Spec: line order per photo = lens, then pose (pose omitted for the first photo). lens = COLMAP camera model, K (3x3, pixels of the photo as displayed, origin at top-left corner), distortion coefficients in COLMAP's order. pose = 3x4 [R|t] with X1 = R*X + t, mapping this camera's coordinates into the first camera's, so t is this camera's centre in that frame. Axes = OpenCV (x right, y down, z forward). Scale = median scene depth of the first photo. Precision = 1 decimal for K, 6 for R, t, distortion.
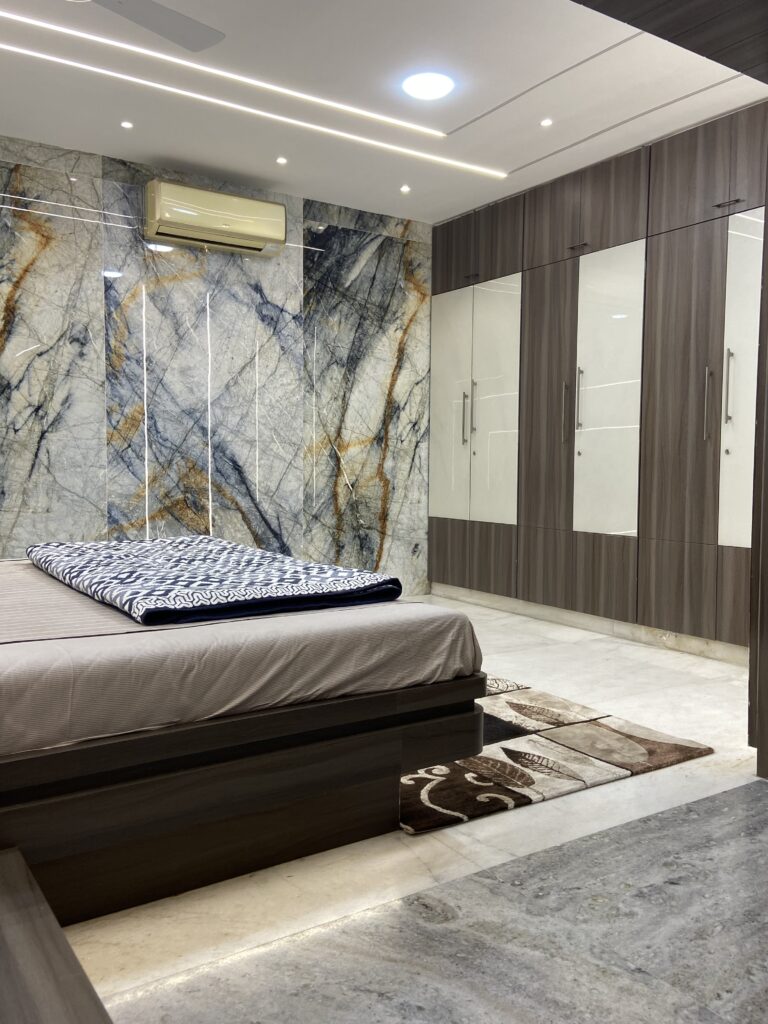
lens RADIAL K [[850.5, 0, 391.0], [0, 850.5, 517.2], [0, 0, 1]] dist [0.071117, 0.002142]
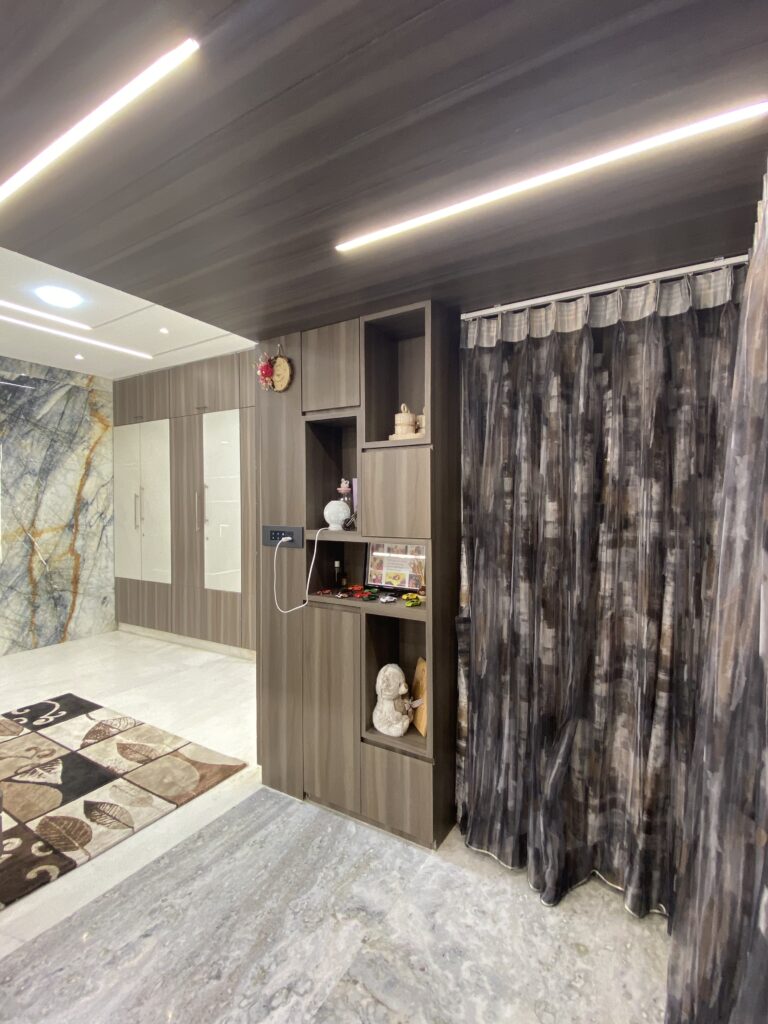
lens RADIAL K [[492.0, 0, 383.0], [0, 492.0, 509.7], [0, 0, 1]] dist [0.034339, -0.032607]
pose [[0.910851, -0.017609, 0.412359, 0.143724], [0.038155, 0.998404, -0.041645, -0.078486], [-0.410968, 0.053666, 0.910069, 0.051213]]
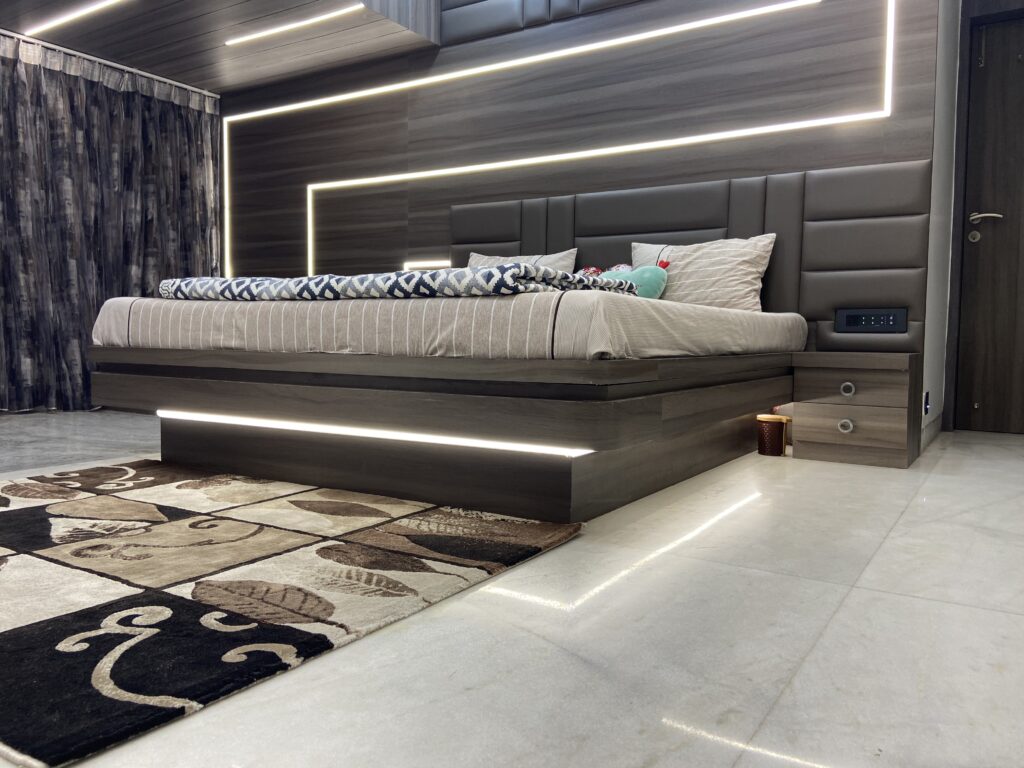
lens RADIAL K [[775.0, 0, 510.8], [0, 775.0, 379.2], [0, 0, 1]] dist [0.121846, -0.152406]
pose [[-0.915133, 0.000406, -0.403152, 0.001128], [-0.048584, 0.992601, 0.111282, 0.029326], [0.400214, 0.121425, -0.908342, 1.085897]]
